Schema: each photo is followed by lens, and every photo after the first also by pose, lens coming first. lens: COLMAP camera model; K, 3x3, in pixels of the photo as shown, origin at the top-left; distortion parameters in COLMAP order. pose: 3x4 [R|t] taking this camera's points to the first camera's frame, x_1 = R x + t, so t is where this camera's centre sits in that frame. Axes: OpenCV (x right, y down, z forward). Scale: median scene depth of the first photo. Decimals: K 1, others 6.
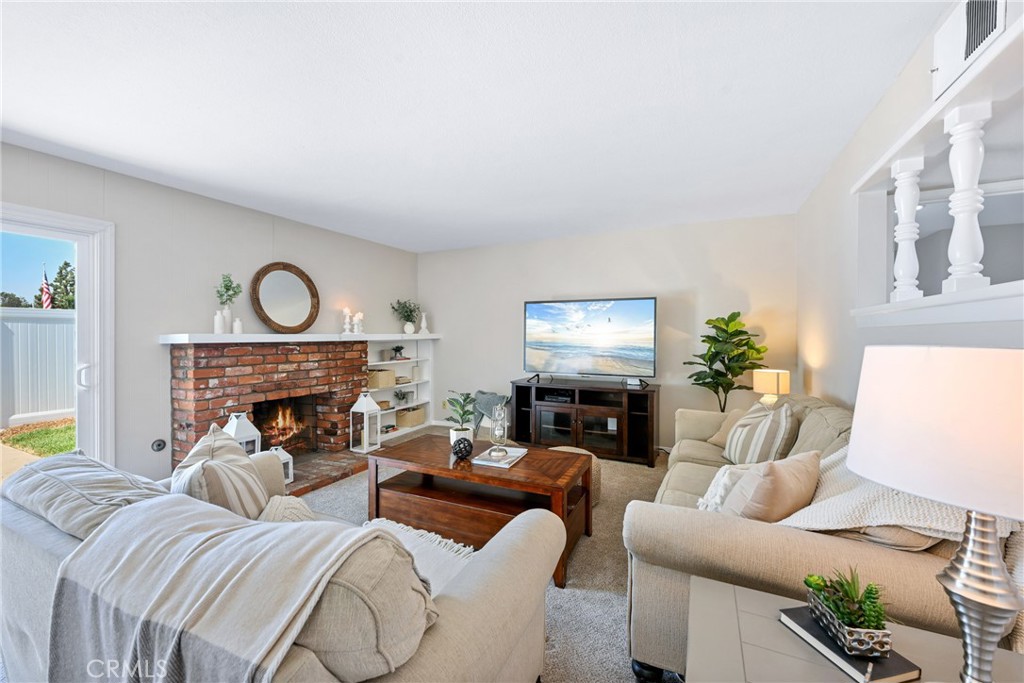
lens RADIAL K [[403.4, 0, 508.9], [0, 403.4, 340.2], [0, 0, 1]] dist [-0.000386, -0.000352]
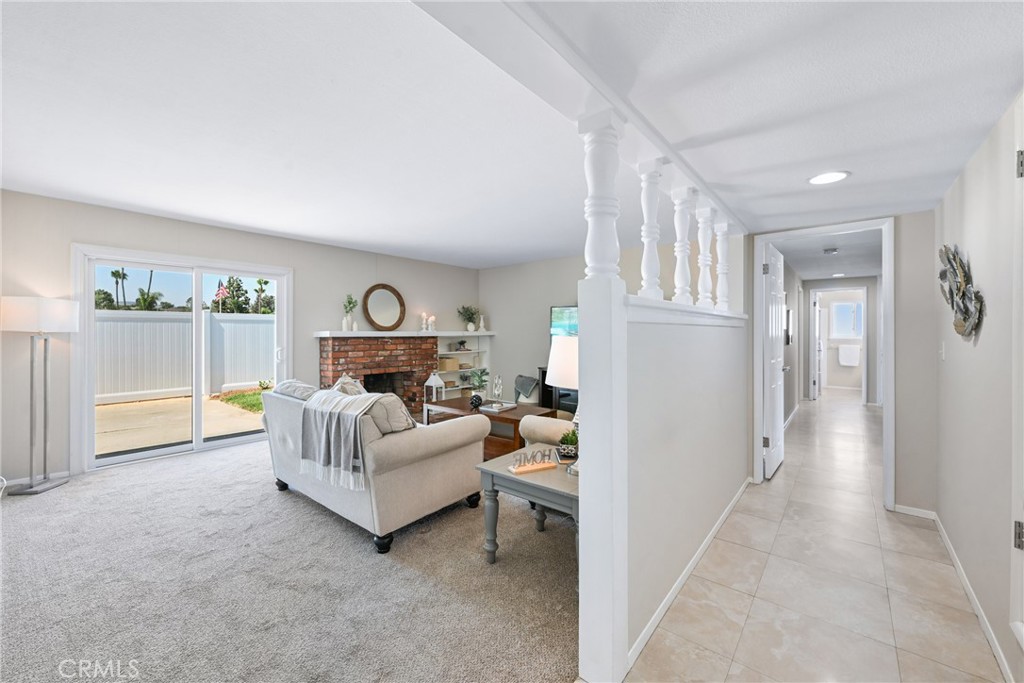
lens RADIAL K [[403.4, 0, 508.9], [0, 403.4, 340.2], [0, 0, 1]] dist [-0.000386, -0.000352]
pose [[0.973331, 0.007222, -0.229293, 0.244048], [-0.005876, 0.999961, 0.006552, 0.004859], [0.229331, -0.005030, 0.973335, -0.354218]]
